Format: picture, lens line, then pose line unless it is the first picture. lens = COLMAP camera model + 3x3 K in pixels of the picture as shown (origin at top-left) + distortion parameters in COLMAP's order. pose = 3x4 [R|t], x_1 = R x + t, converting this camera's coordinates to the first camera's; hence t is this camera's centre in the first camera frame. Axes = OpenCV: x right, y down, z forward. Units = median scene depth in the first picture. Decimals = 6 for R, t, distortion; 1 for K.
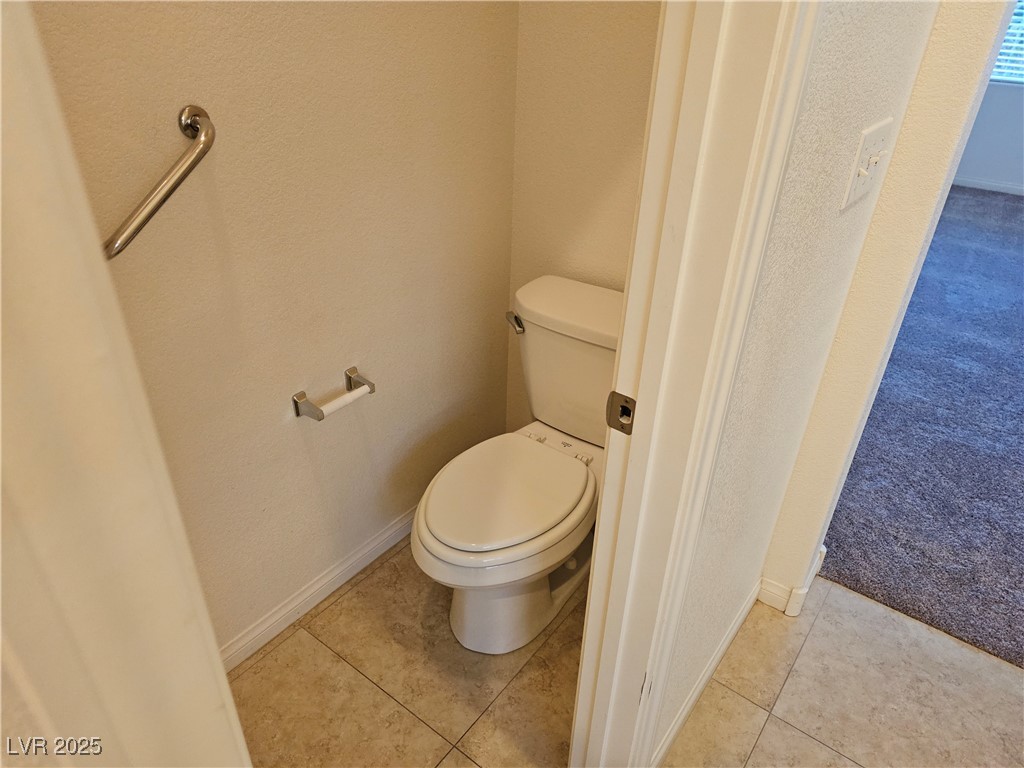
lens RADIAL K [[680.4, 0, 512.6], [0, 680.4, 386.5], [0, 0, 1]] dist [0.040353, -0.018787]
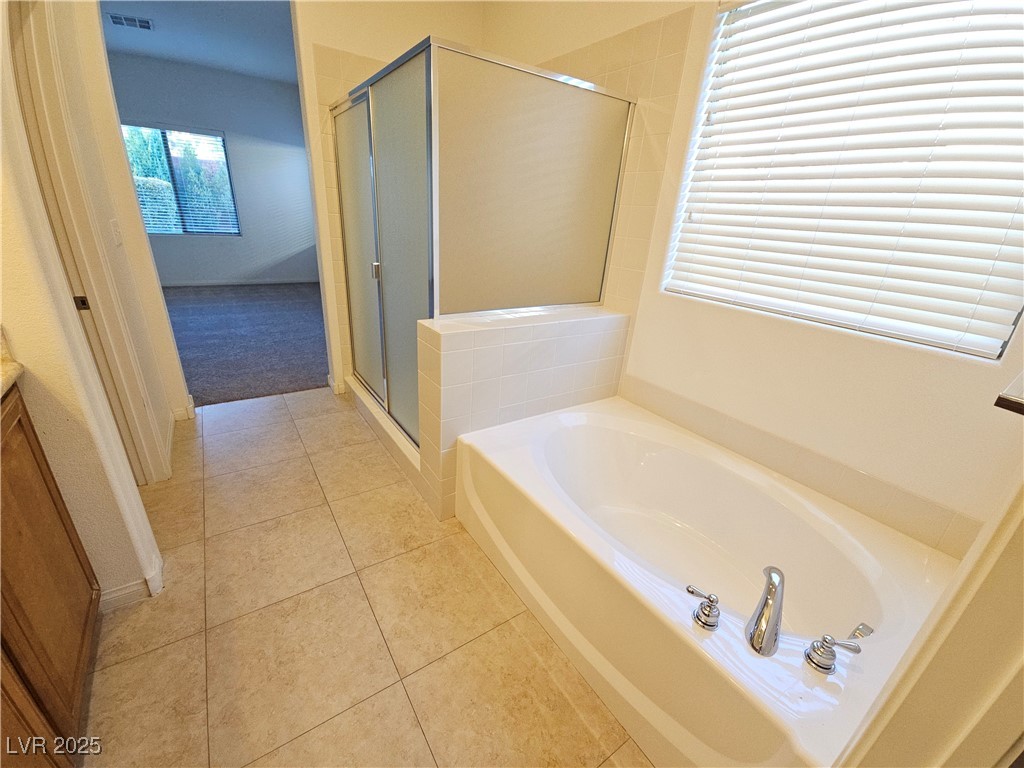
lens RADIAL K [[414.2, 0, 512.9], [0, 414.2, 382.4], [0, 0, 1]] dist [-0.004751, -0.002300]
pose [[0.305102, -0.365648, 0.879326, -0.401272], [0.443059, 0.871837, 0.208805, 0.327528], [-0.842978, 0.325887, 0.428002, -0.529092]]
